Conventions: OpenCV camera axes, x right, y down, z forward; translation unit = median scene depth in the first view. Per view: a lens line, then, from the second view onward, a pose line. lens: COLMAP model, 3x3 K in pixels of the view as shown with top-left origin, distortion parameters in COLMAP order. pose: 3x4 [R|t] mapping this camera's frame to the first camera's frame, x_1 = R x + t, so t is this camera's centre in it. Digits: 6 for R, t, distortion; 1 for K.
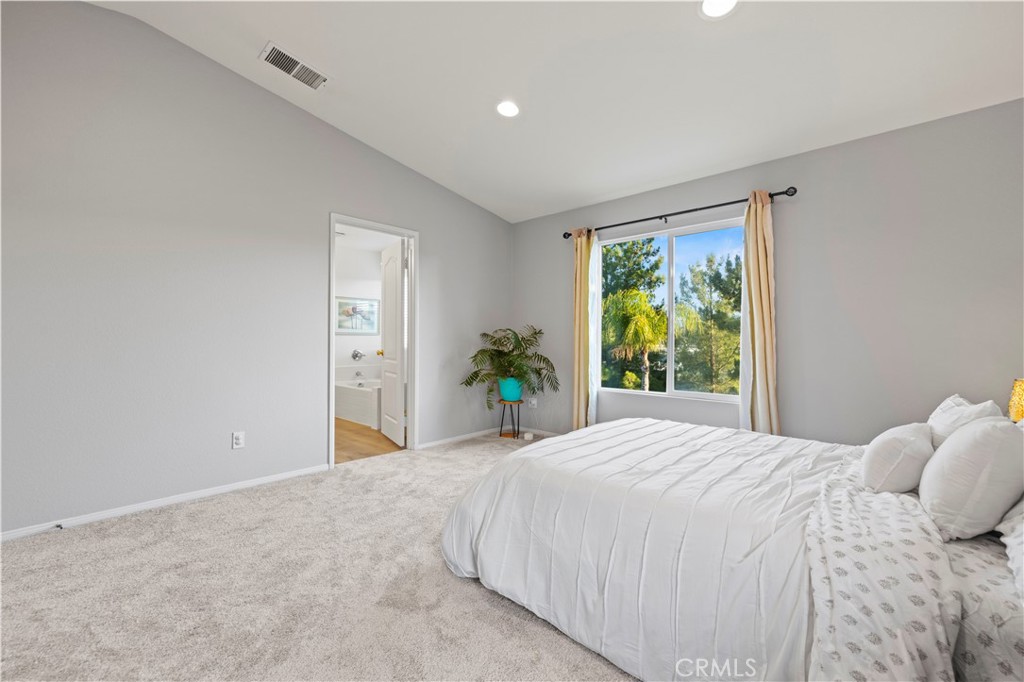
lens RADIAL K [[432.5, 0, 512.4], [0, 432.5, 345.0], [0, 0, 1]] dist [0.004582, 0.000414]
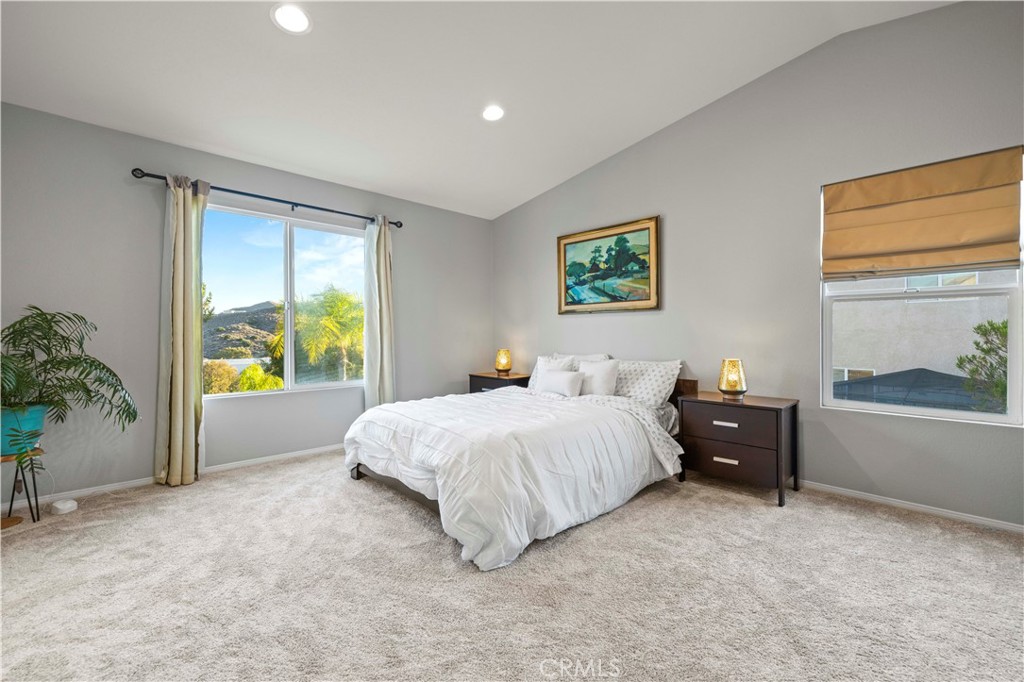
lens RADIAL K [[432.5, 0, 511.6], [0, 432.5, 332.7], [0, 0, 1]] dist [0.004582, 0.000414]
pose [[0.057599, 0.001102, 0.998339, -0.602718], [0.013390, 0.999909, -0.001877, -0.003855], [-0.998250, 0.013475, 0.057579, 0.489240]]
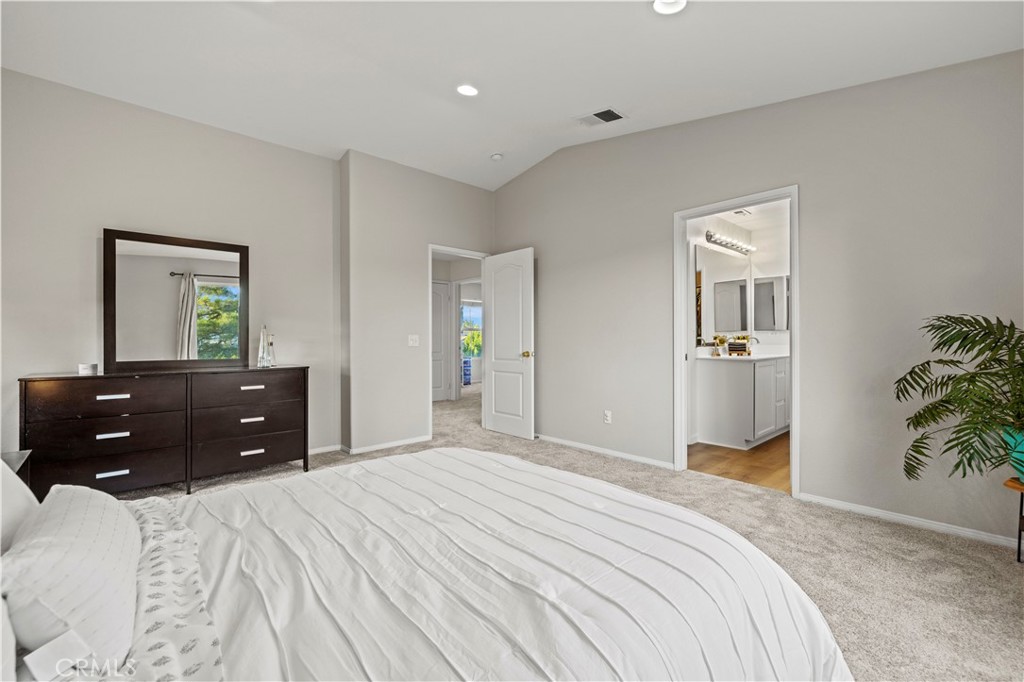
lens RADIAL K [[432.5, 0, 512.8], [0, 432.5, 339.2], [0, 0, 1]] dist [0.004582, 0.000414]
pose [[-0.077638, -0.004241, -0.996973, 0.566745], [-0.012557, 0.999916, -0.003276, -0.009543], [0.996903, 0.012265, -0.077684, 0.641680]]
